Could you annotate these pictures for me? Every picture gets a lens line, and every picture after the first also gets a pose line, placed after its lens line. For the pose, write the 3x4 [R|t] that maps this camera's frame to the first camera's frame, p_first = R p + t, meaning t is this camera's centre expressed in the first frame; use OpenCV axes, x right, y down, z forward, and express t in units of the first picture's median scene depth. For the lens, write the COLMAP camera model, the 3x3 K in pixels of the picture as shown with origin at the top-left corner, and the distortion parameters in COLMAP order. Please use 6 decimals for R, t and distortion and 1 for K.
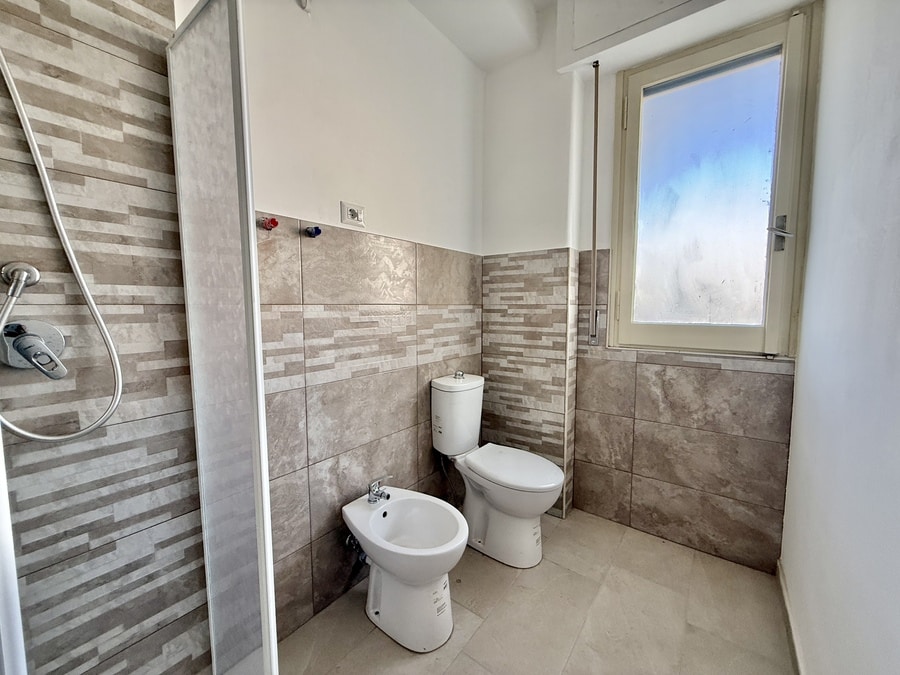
lens RADIAL K [[359.3, 0, 451.2], [0, 359.3, 337.7], [0, 0, 1]] dist [0.000294, 0.000216]
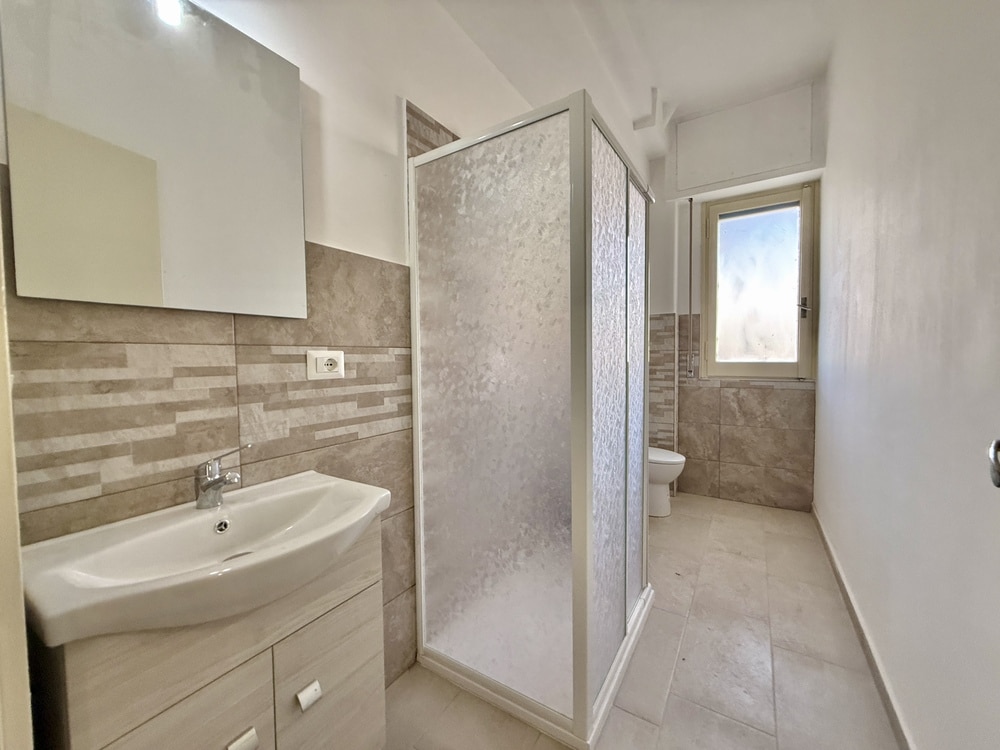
lens RADIAL K [[399.2, 0, 498.6], [0, 399.2, 375.5], [0, 0, 1]] dist [0.000294, 0.000216]
pose [[0.995973, -0.015936, 0.088222, -0.297554], [0.019345, 0.999094, -0.037916, 0.033085], [-0.087537, 0.039470, 0.995379, -0.317731]]
